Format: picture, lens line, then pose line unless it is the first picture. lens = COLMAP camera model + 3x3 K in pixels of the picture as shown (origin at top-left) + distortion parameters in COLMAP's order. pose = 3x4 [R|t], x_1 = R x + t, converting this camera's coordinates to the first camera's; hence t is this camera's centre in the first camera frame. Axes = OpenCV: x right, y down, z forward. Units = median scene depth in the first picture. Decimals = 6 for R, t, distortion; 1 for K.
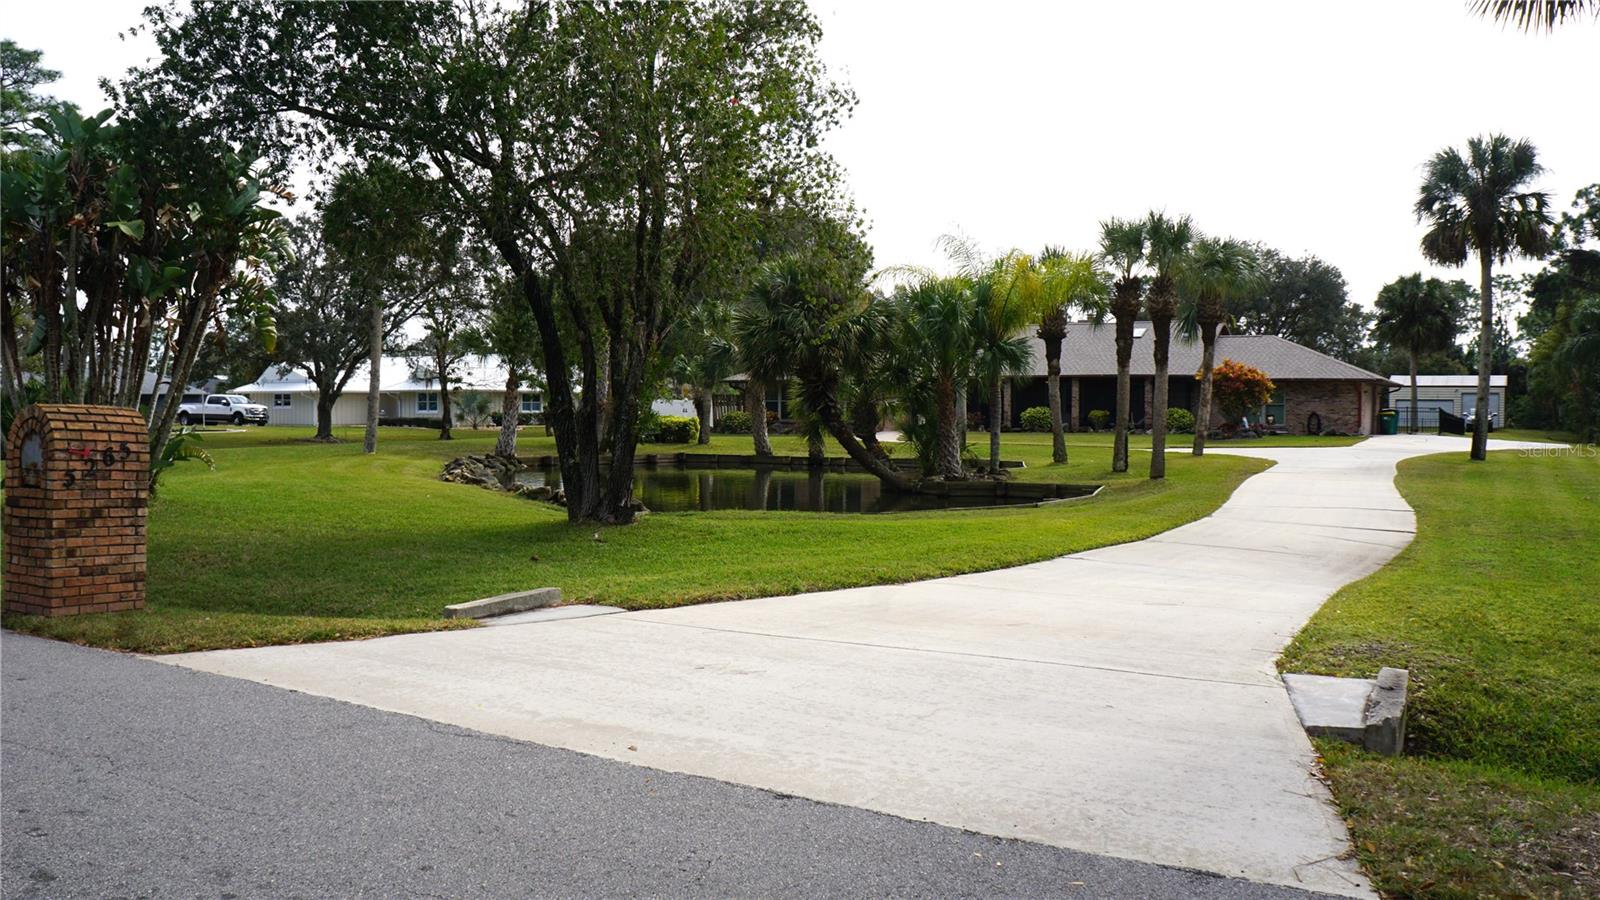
lens RADIAL K [[1271.8, 0, 802.6], [0, 1271.8, 445.4], [0, 0, 1]] dist [-0.117226, 0.009003]
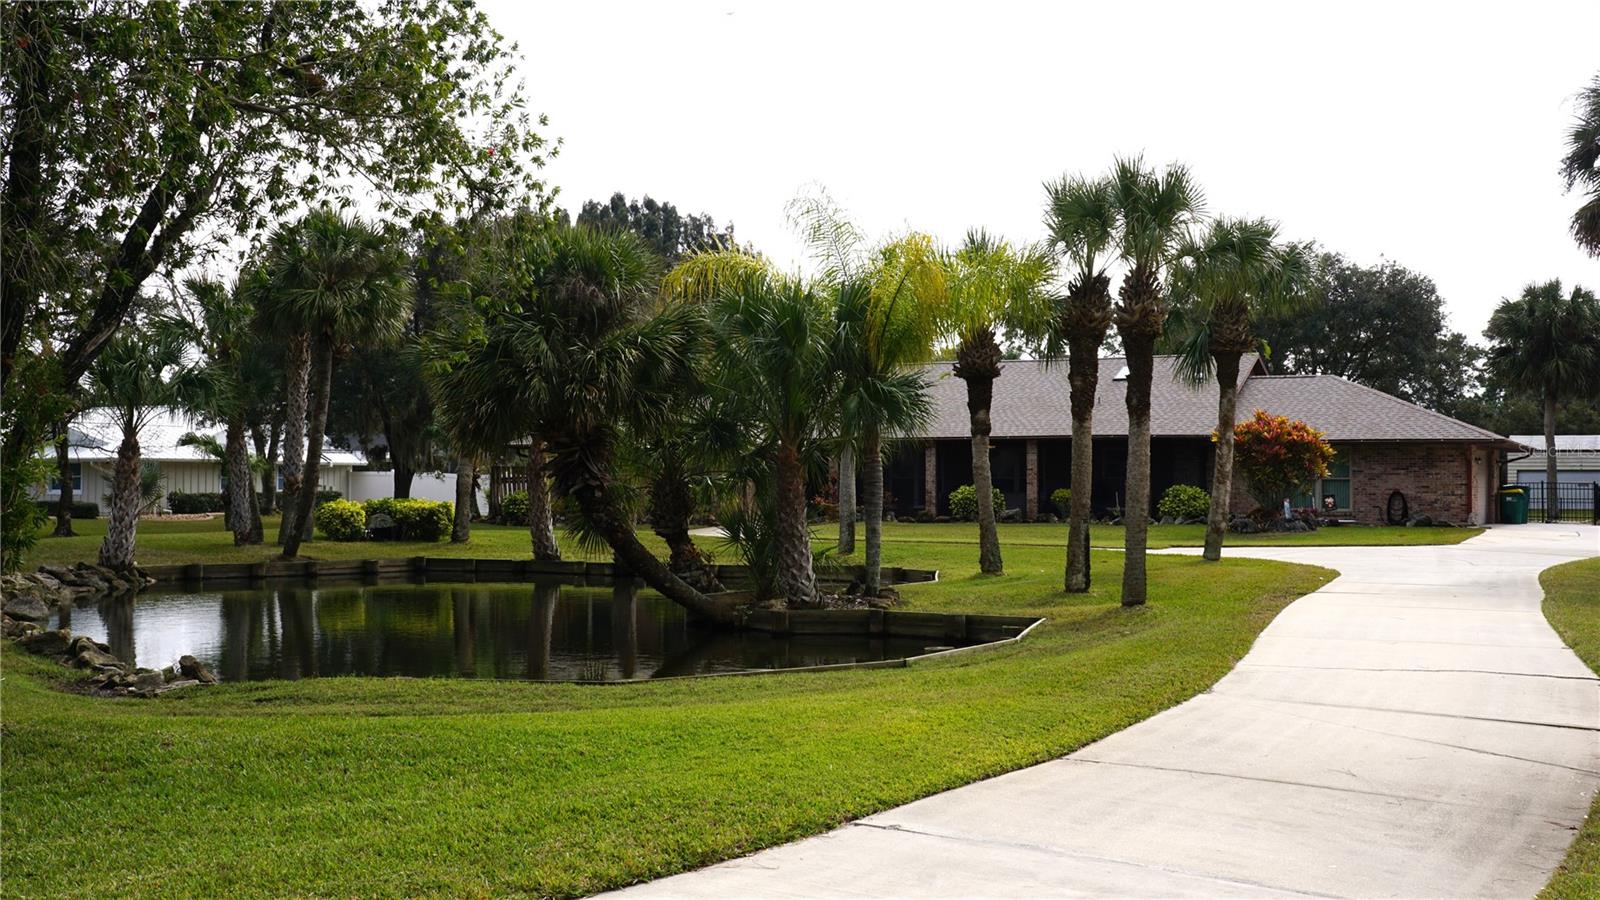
lens RADIAL K [[1726.0, 0, 791.4], [0, 1726.0, 458.2], [0, 0, 1]] dist [0.050067, 0.000000]
pose [[0.998498, -0.000826, 0.054778, 0.056476], [0.003251, 0.999018, -0.044198, -0.005952], [-0.054687, 0.044309, 0.997520, 0.141885]]
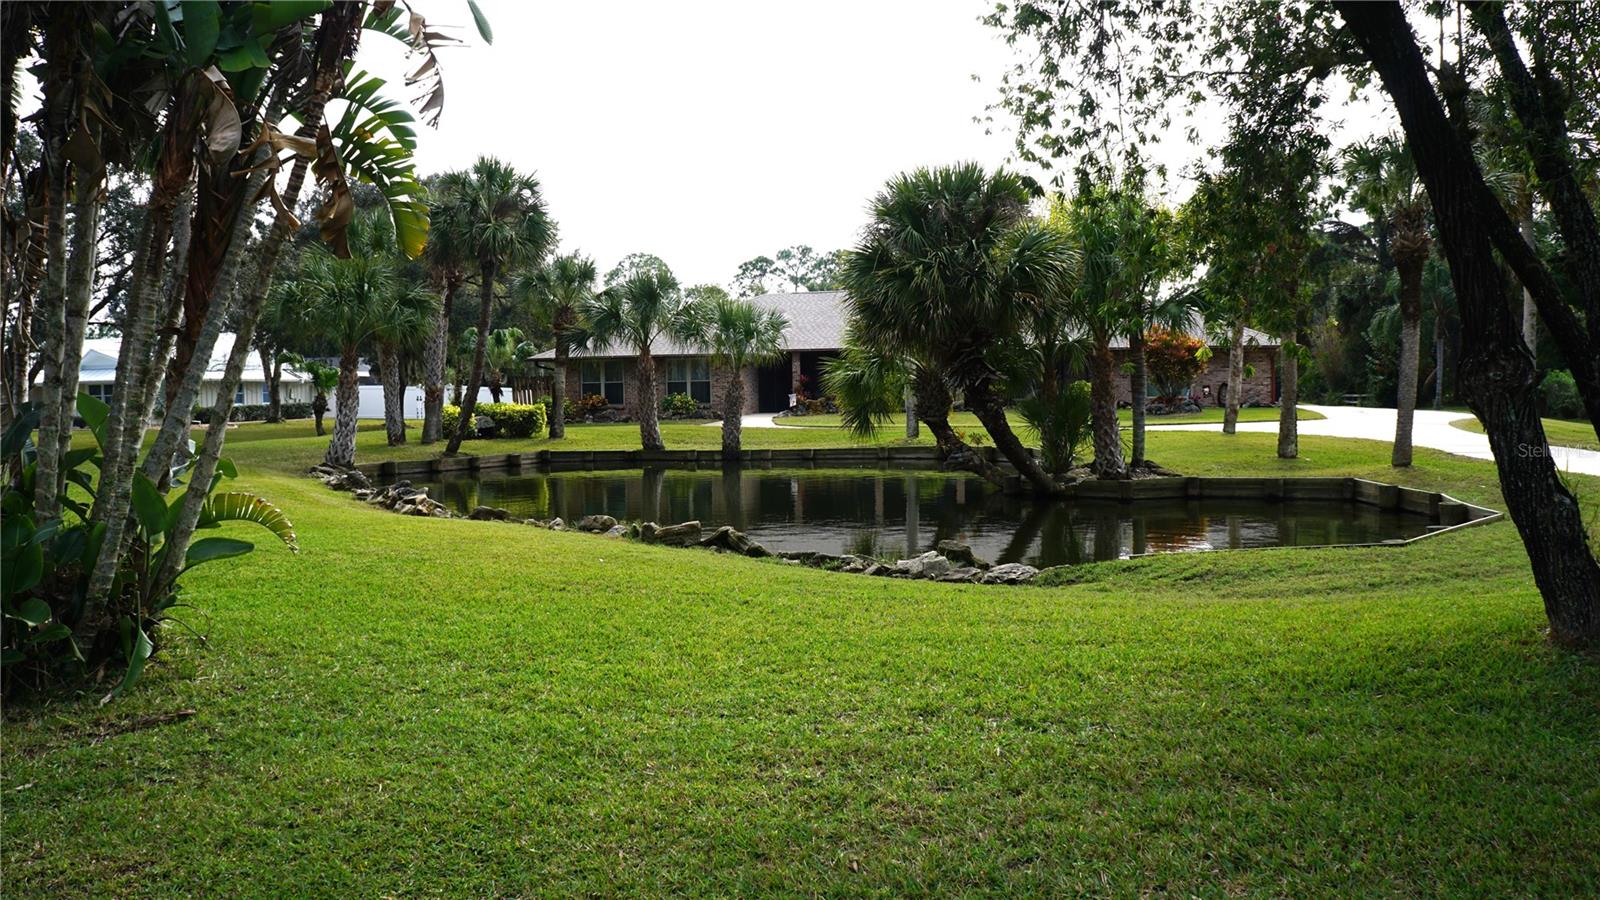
lens RADIAL K [[1271.8, 0, 800.1], [0, 1271.8, 455.4], [0, 0, 1]] dist [-0.117226, 0.009003]
pose [[0.947834, -0.035928, 0.316734, -0.240374], [0.028813, 0.999217, 0.027119, -0.009239], [-0.317460, -0.016578, 0.948127, 0.290628]]
